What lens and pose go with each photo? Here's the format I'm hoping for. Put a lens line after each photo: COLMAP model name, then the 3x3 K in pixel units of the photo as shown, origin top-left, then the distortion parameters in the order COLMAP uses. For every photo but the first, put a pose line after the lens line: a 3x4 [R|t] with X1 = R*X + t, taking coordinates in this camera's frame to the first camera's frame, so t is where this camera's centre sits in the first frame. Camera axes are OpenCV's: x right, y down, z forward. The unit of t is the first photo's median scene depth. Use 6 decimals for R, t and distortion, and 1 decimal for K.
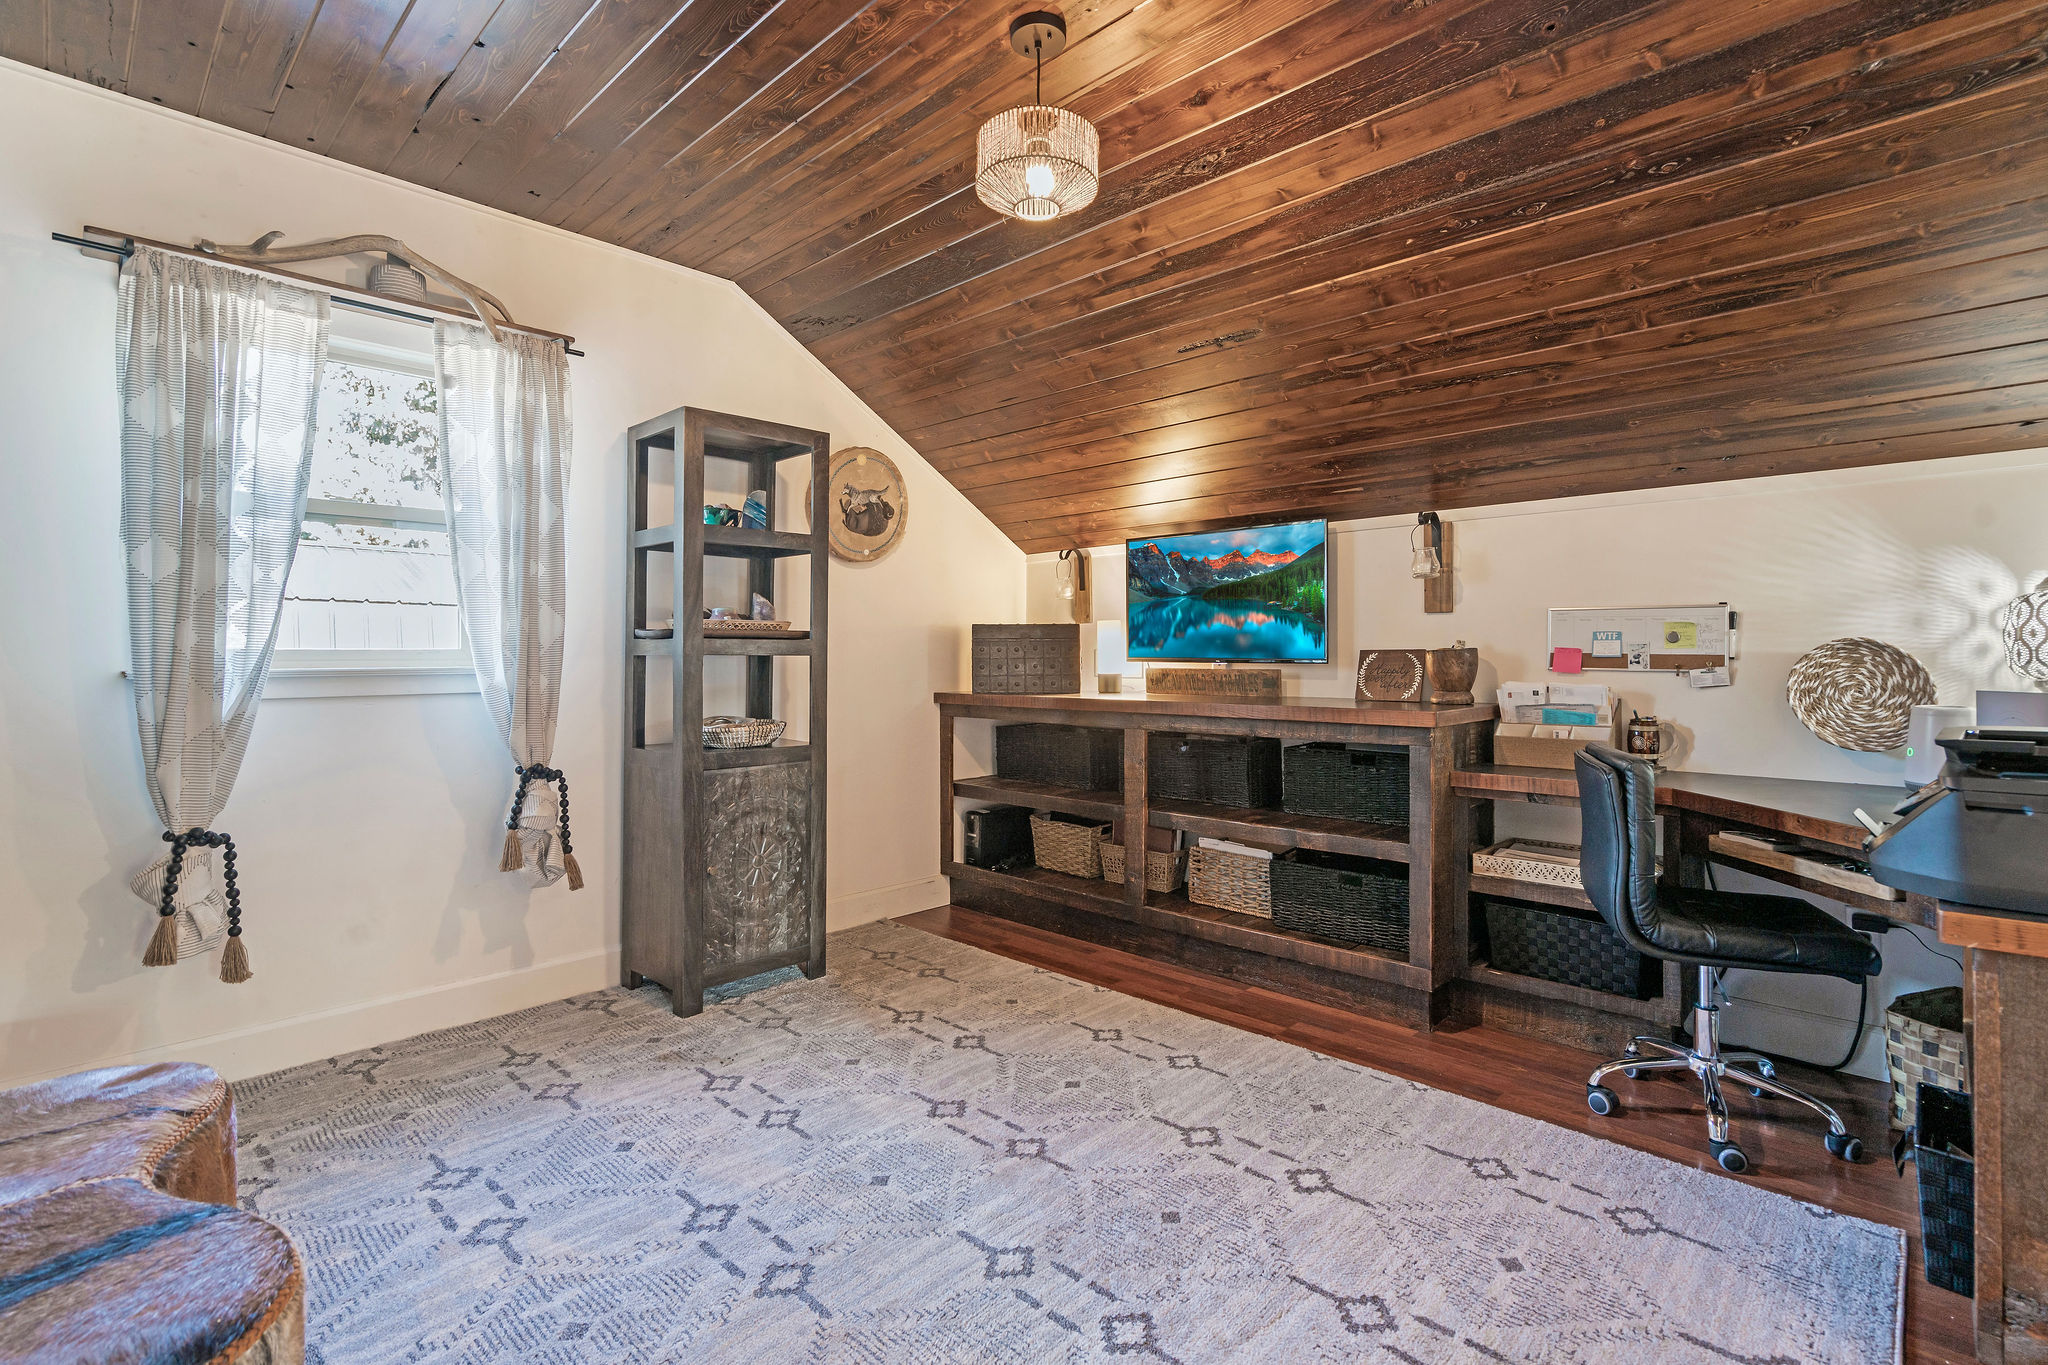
lens RADIAL K [[931.3, 0, 1022.7], [0, 931.3, 669.4], [0, 0, 1]] dist [-0.020049, 0.000907]
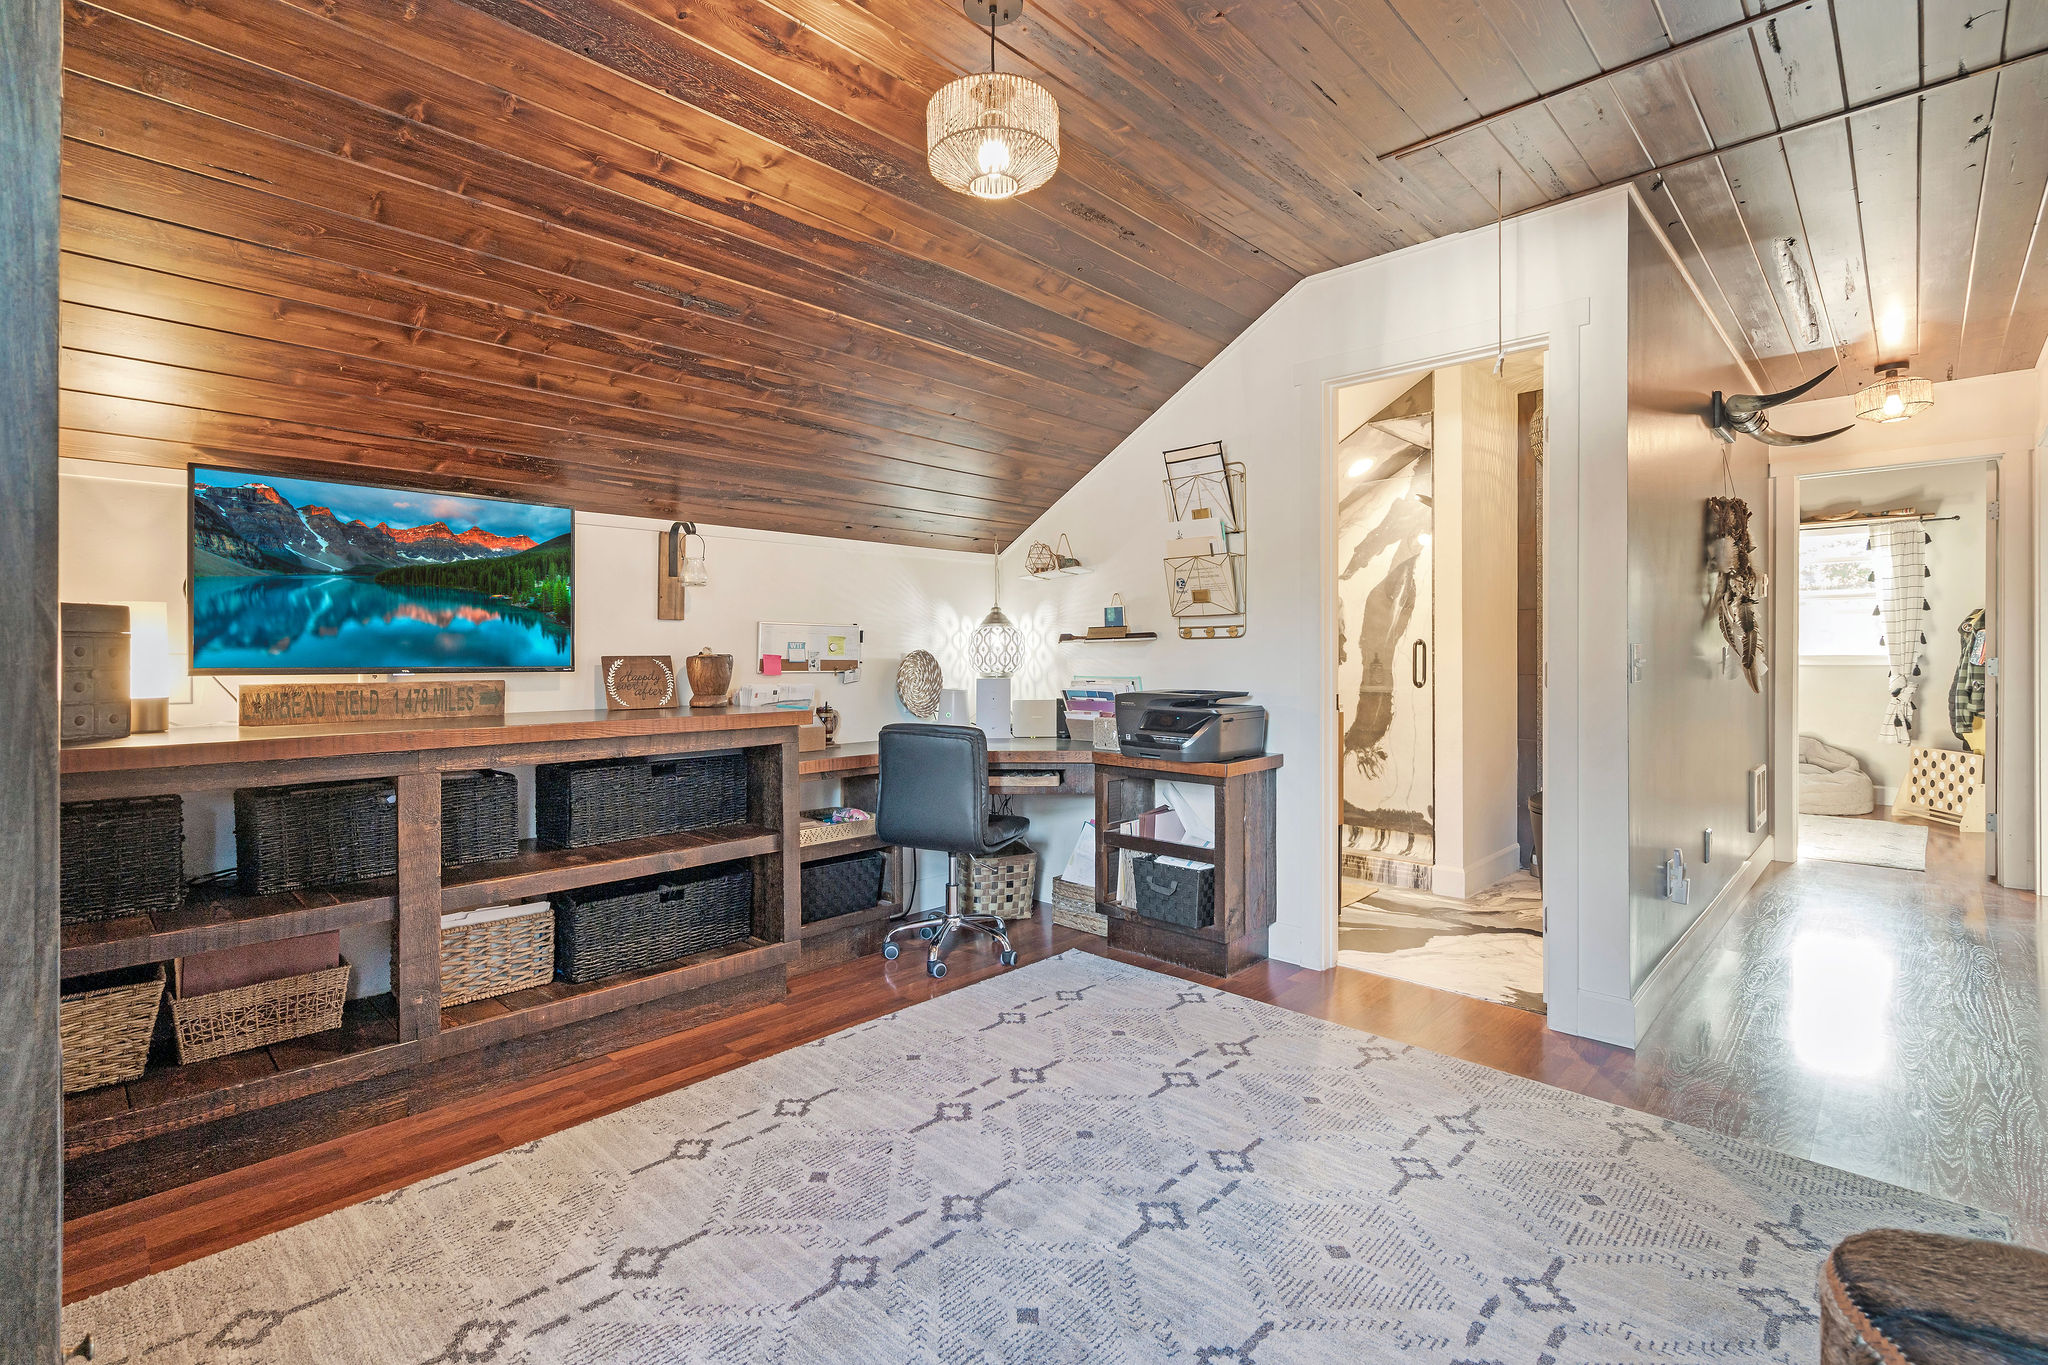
lens RADIAL K [[931.3, 0, 1020.1], [0, 931.3, 670.7], [0, 0, 1]] dist [-0.020049, 0.000907]
pose [[-0.001821, -0.010448, 0.999944, -0.570559], [0.022915, 0.999682, 0.010487, -0.006715], [-0.999736, 0.022933, -0.001581, 0.602600]]
